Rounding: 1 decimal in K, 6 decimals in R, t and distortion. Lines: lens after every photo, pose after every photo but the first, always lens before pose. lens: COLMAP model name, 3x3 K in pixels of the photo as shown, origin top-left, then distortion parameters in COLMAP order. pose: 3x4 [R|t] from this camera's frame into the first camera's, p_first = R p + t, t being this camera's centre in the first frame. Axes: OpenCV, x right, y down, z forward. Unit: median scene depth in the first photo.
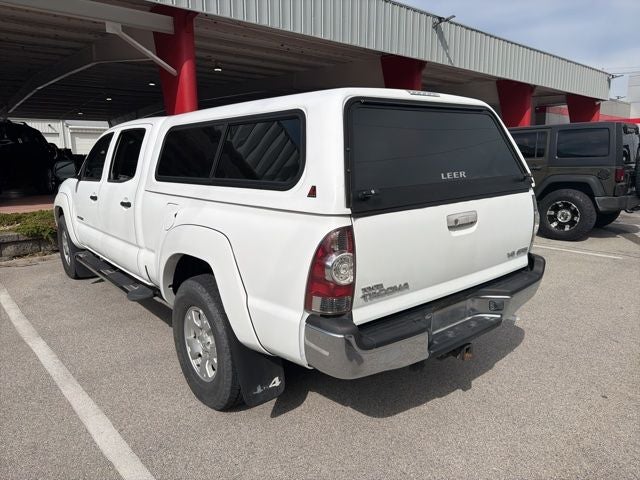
lens RADIAL K [[451.8, 0, 317.8], [0, 451.8, 238.3], [0, 0, 1]] dist [-0.002314, -0.006151]
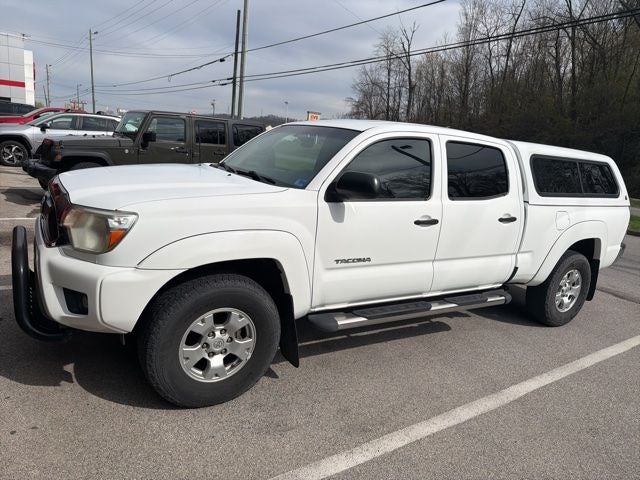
lens RADIAL K [[446.6, 0, 320.0], [0, 446.6, 240.0], [0, 0, 1]] dist [0.056907, -0.086918]
pose [[0.123909, -0.181347, 0.975582, -1.551706], [0.081258, 0.981711, 0.172166, -0.251438], [-0.988961, 0.057941, 0.136379, 1.306637]]
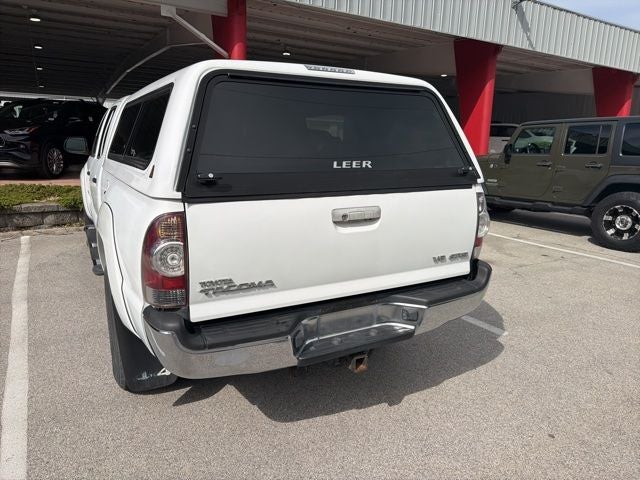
lens RADIAL K [[452.0, 0, 318.0], [0, 452.0, 242.2], [0, 0, 1]] dist [-0.001324, -0.007226]
pose [[0.981738, 0.075296, -0.174703, 0.261543], [-0.069299, 0.996786, 0.040188, -0.012025], [0.177168, -0.027347, 0.983801, 0.077844]]
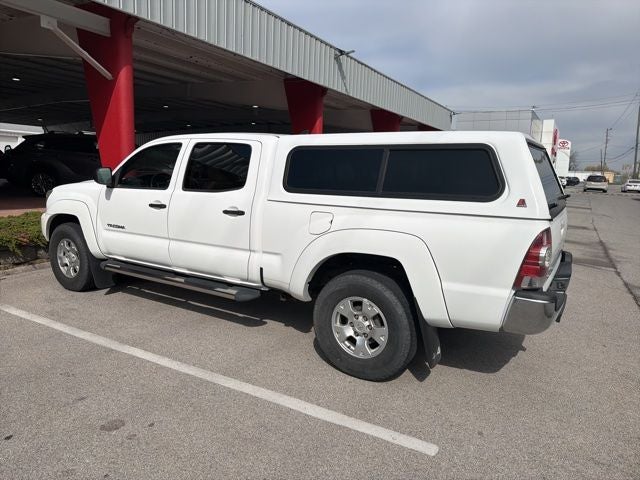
lens RADIAL K [[444.8, 0, 318.4], [0, 444.8, 239.1], [0, 0, 1]] dist [0.062930, -0.091618]
pose [[0.946218, -0.006304, 0.323470, -0.581080], [0.015277, 0.999565, -0.025208, 0.019401], [-0.323170, 0.028794, 0.945903, -0.079976]]
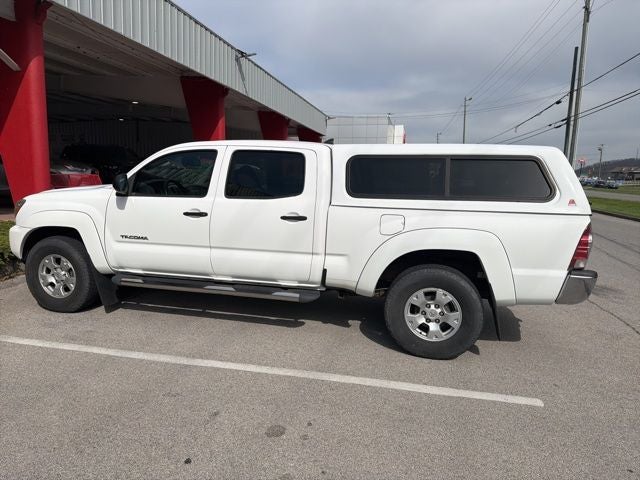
lens RADIAL K [[443.2, 0, 320.5], [0, 443.2, 237.2], [0, 0, 1]] dist [0.062053, -0.089371]
pose [[0.800481, -0.049802, 0.597285, -1.040938], [0.072541, 0.997266, -0.014067, -0.006924], [-0.594952, 0.054588, 0.801906, 0.073702]]
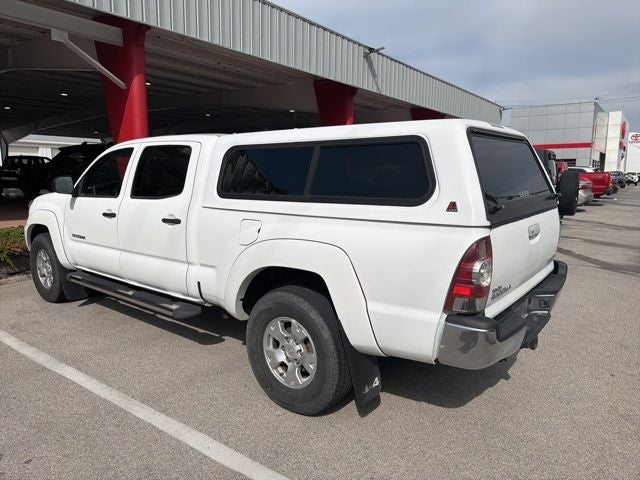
lens RADIAL K [[446.6, 0, 320.0], [0, 446.6, 240.0], [0, 0, 1]] dist [0.056907, -0.086918]
pose [[0.977796, -0.014069, 0.209085, -0.313202], [0.021526, 0.999209, -0.033433, 0.006758], [-0.208450, 0.037192, 0.977326, -0.033059]]
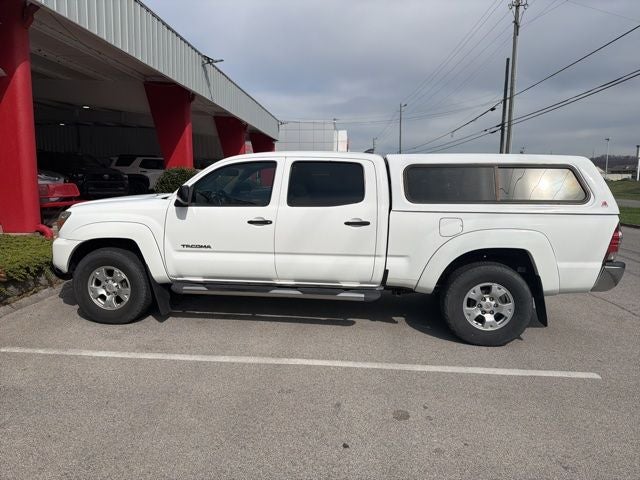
lens RADIAL K [[442.4, 0, 318.5], [0, 442.4, 236.0], [0, 0, 1]] dist [0.062334, -0.089482]
pose [[0.714187, -0.065431, 0.696890, -1.341454], [0.104151, 0.994472, -0.013364, -0.036758], [-0.692163, 0.082126, 0.717054, 0.221065]]
